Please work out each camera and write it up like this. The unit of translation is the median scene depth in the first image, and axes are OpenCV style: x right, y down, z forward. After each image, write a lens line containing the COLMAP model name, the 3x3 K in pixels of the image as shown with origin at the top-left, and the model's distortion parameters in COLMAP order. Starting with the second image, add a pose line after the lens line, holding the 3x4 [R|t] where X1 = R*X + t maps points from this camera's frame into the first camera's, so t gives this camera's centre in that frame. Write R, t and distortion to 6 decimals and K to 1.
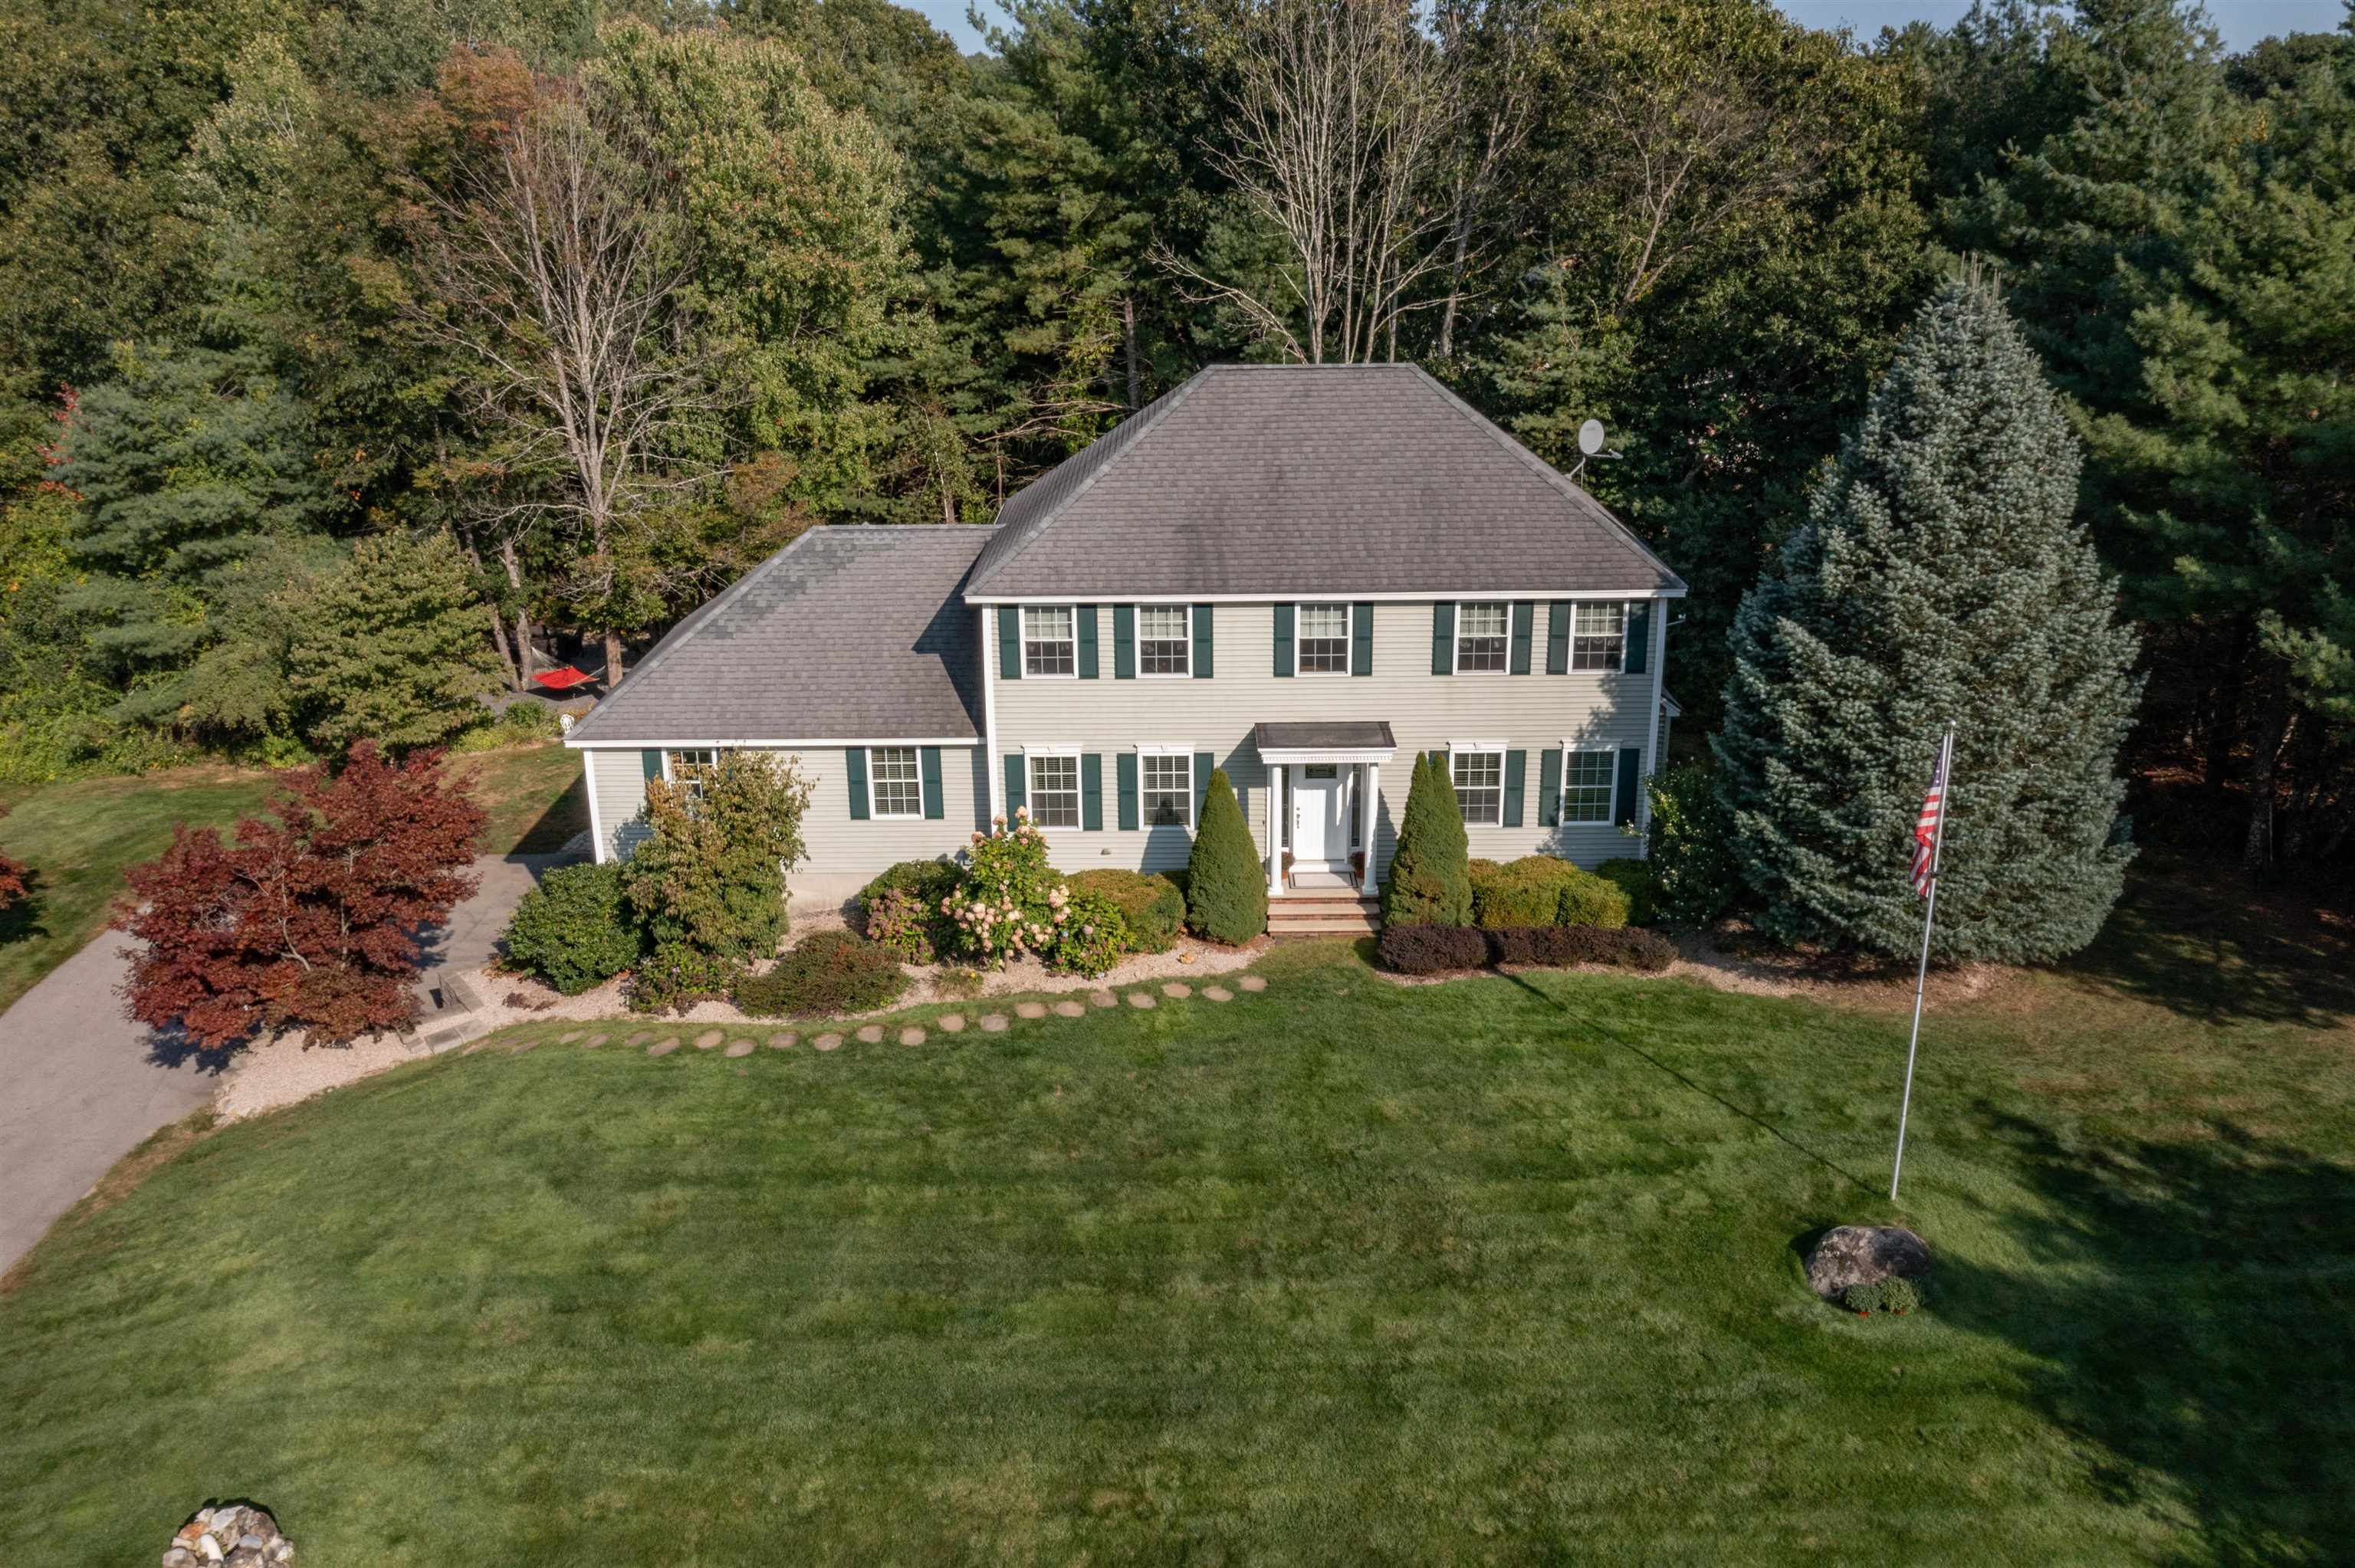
lens RADIAL K [[1870.3, 0, 1177.5], [0, 1870.3, 784.0], [0, 0, 1]] dist [-0.007818, -0.003282]
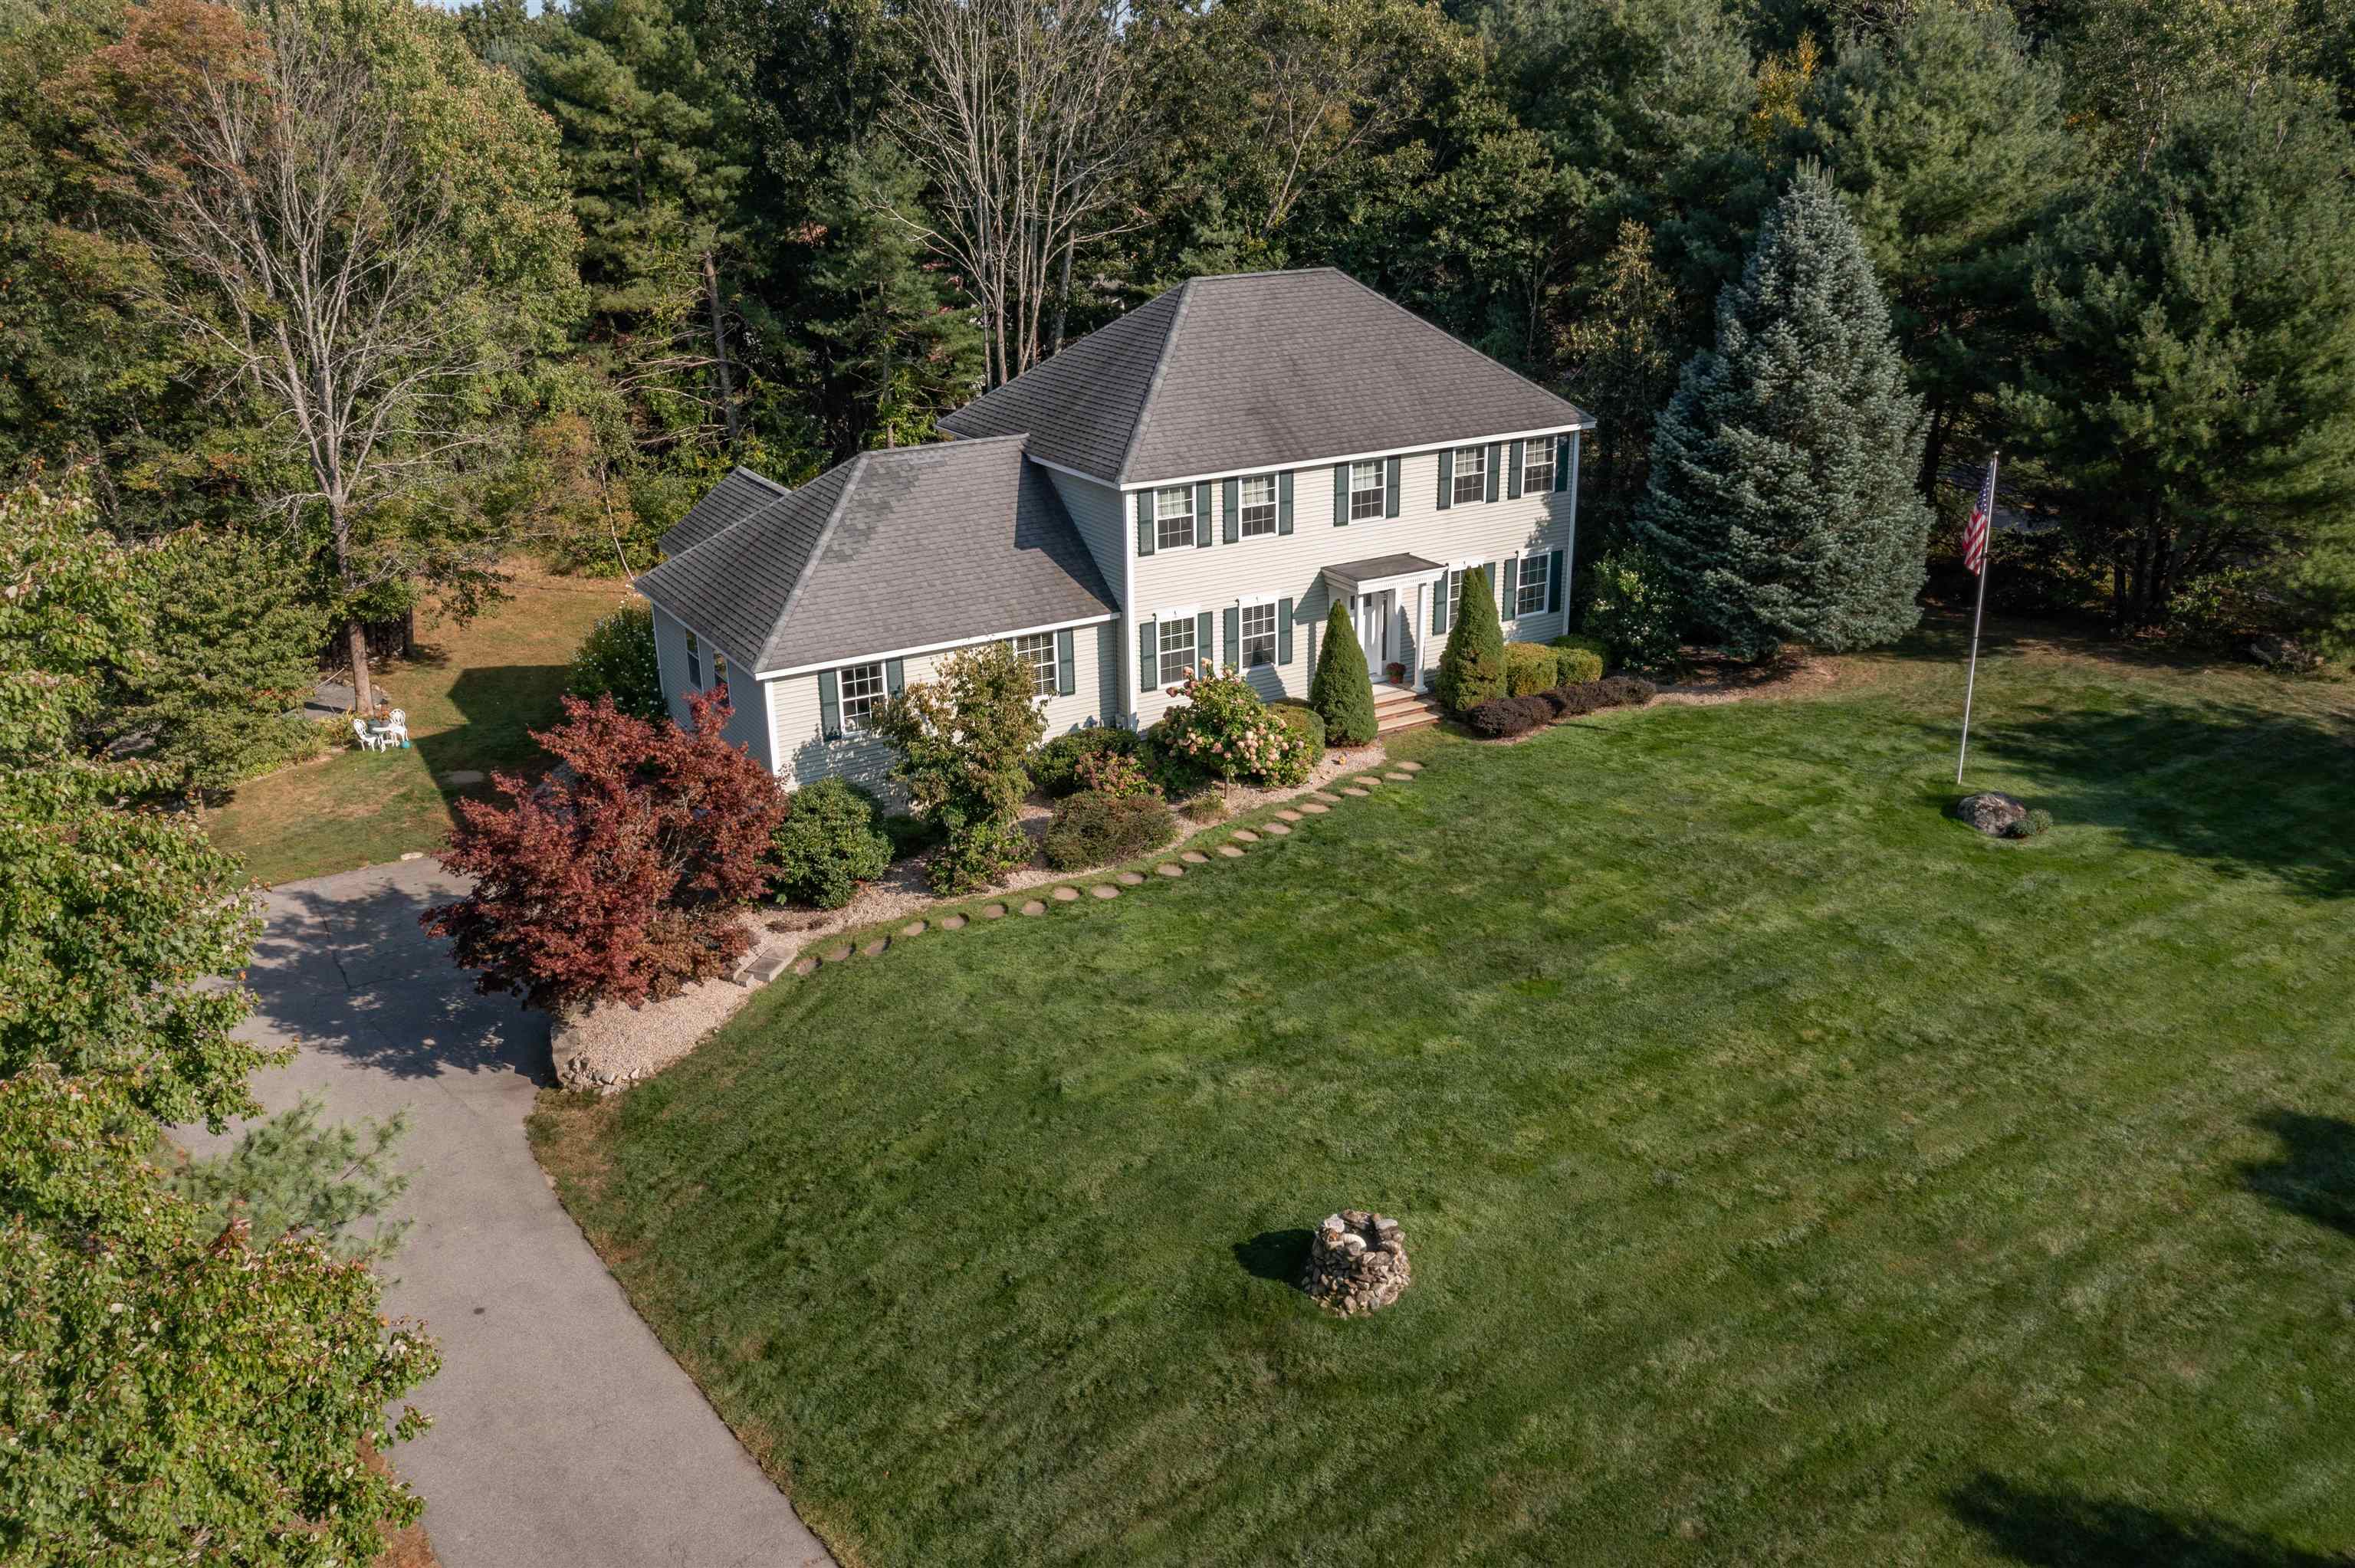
lens RADIAL K [[1876.1, 0, 1177.5], [0, 1876.1, 784.0], [0, 0, 1]] dist [-0.026553, 0.039198]
pose [[0.857190, -0.183594, 0.481164, -0.652109], [0.176379, 0.982452, 0.060650, 0.015218], [-0.483856, 0.032878, 0.874530, -0.009246]]
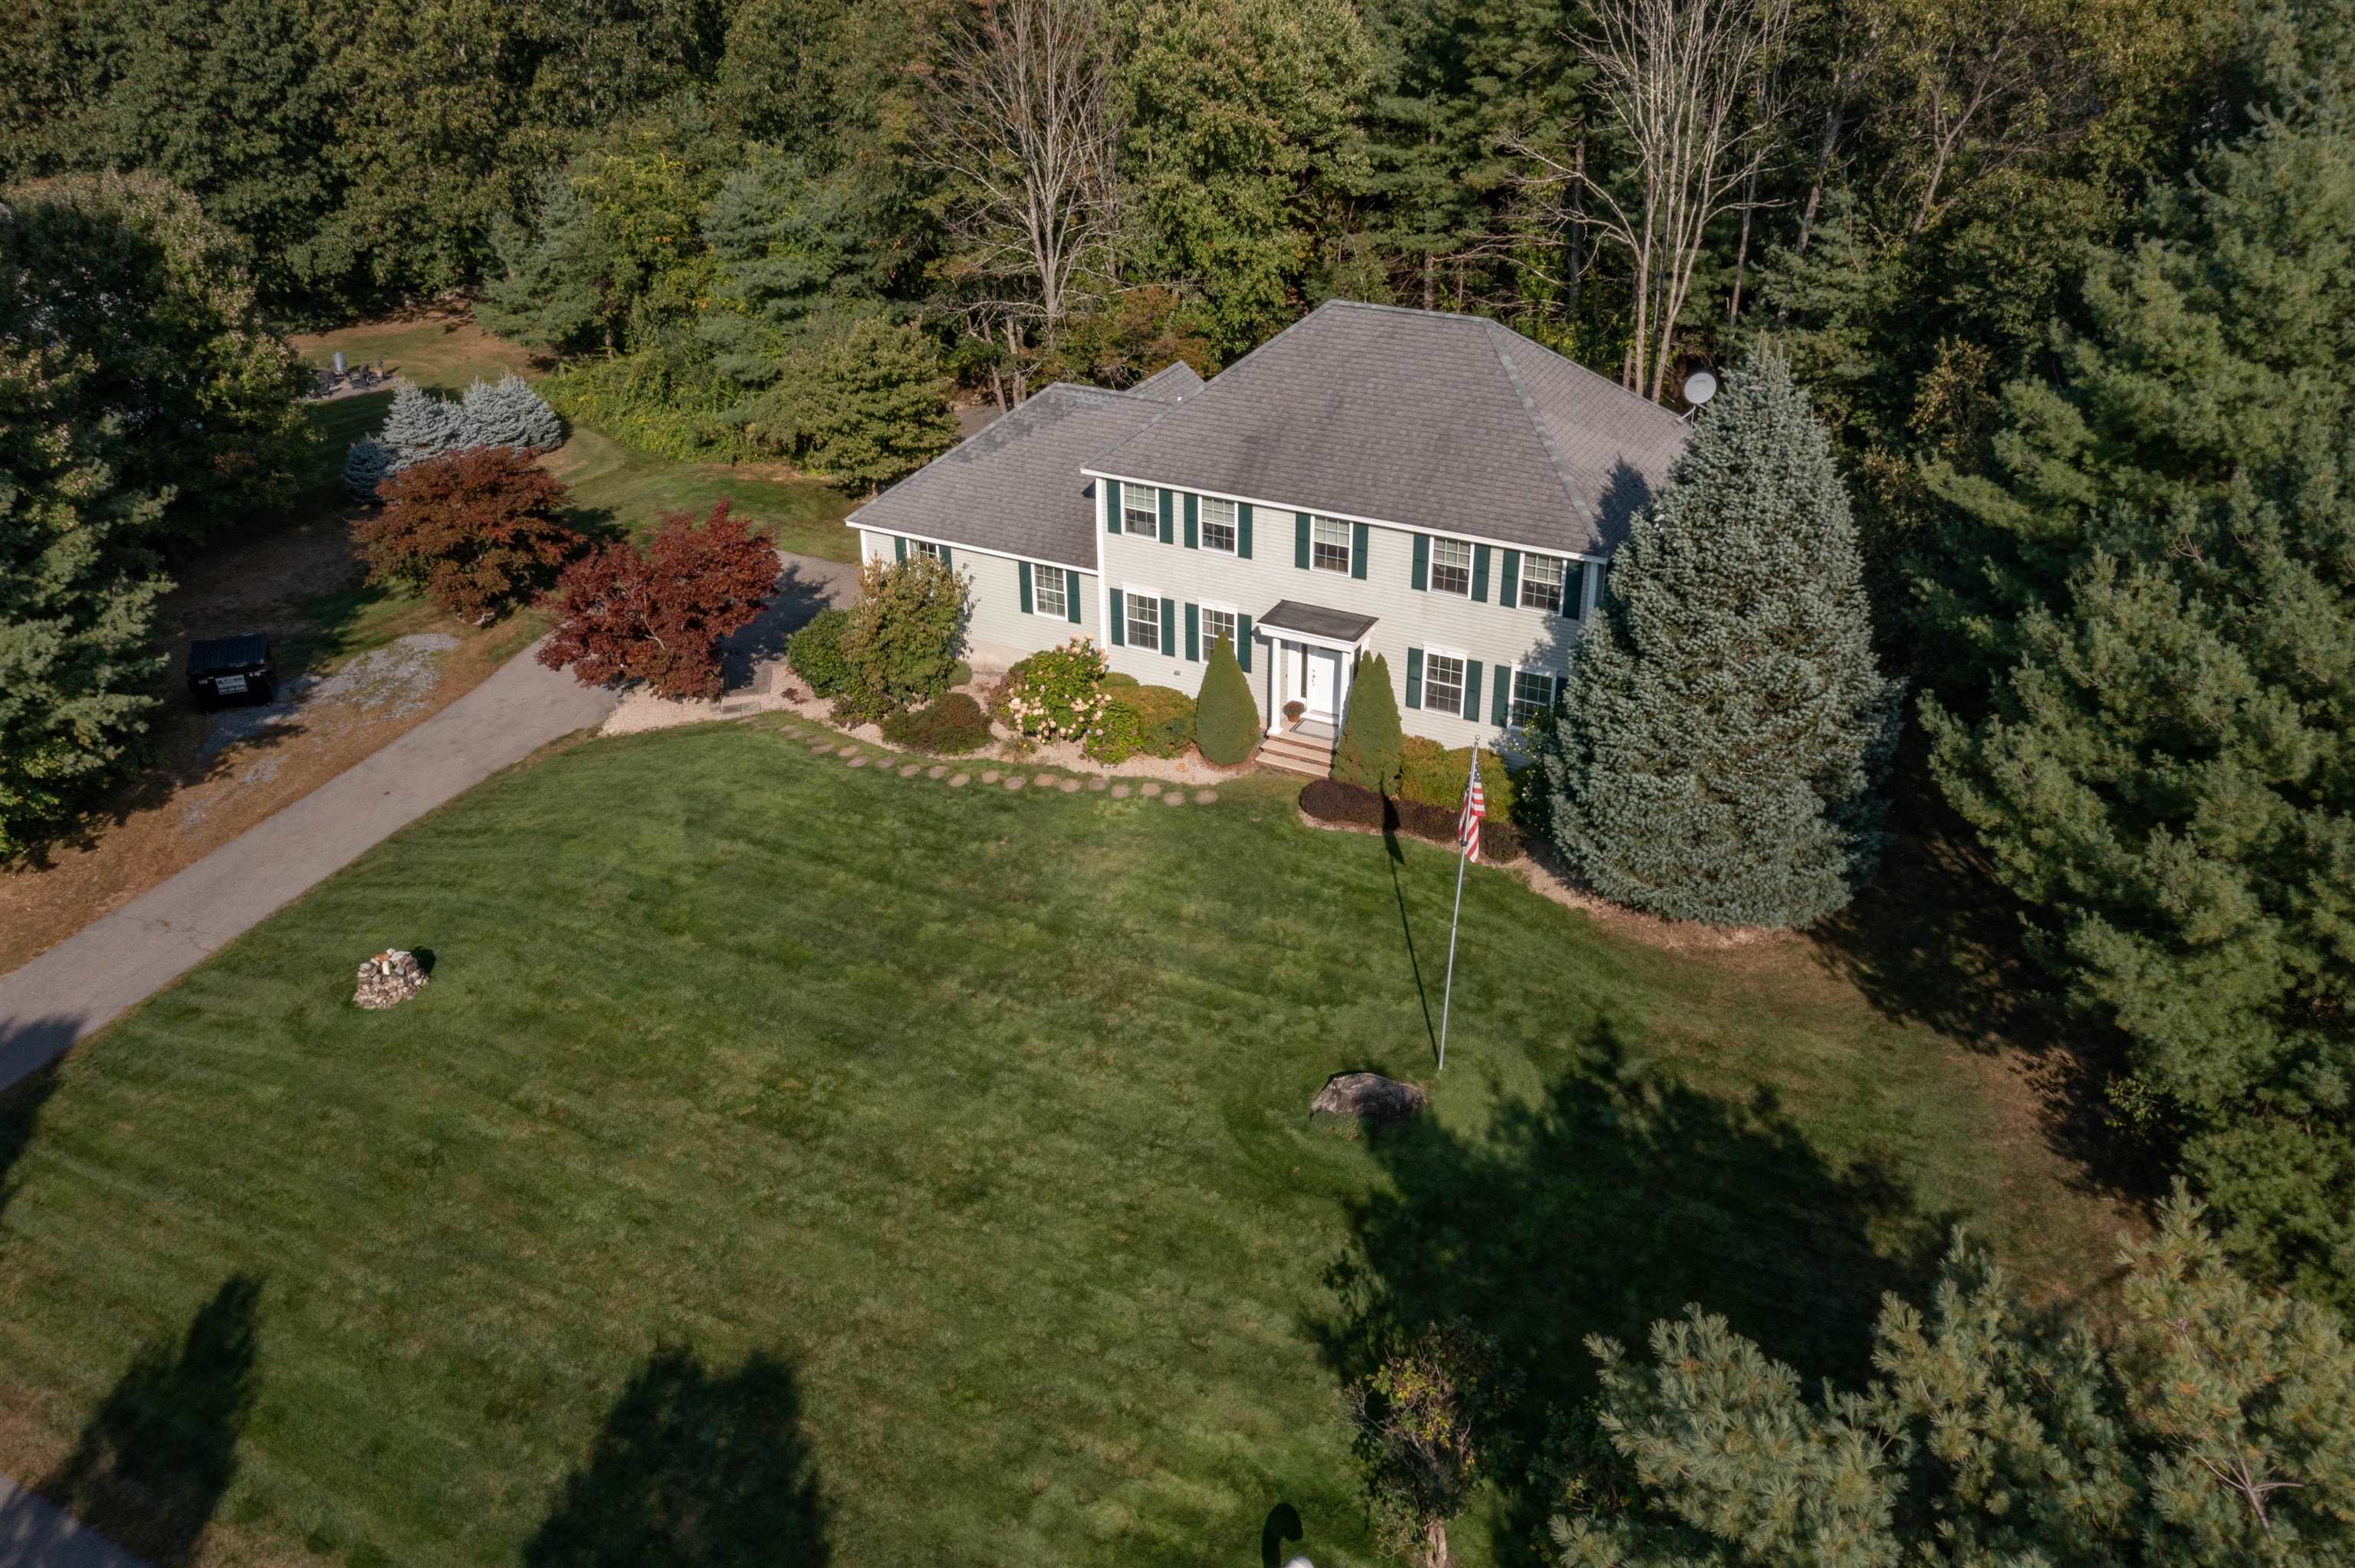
lens RADIAL K [[1870.3, 0, 1177.5], [0, 1870.3, 784.0], [0, 0, 1]] dist [-0.007818, -0.003282]
pose [[0.885464, 0.224912, -0.406655, 0.530492], [-0.152315, 0.967201, 0.203281, -0.160743], [0.439037, -0.118059, 0.890679, -0.183202]]
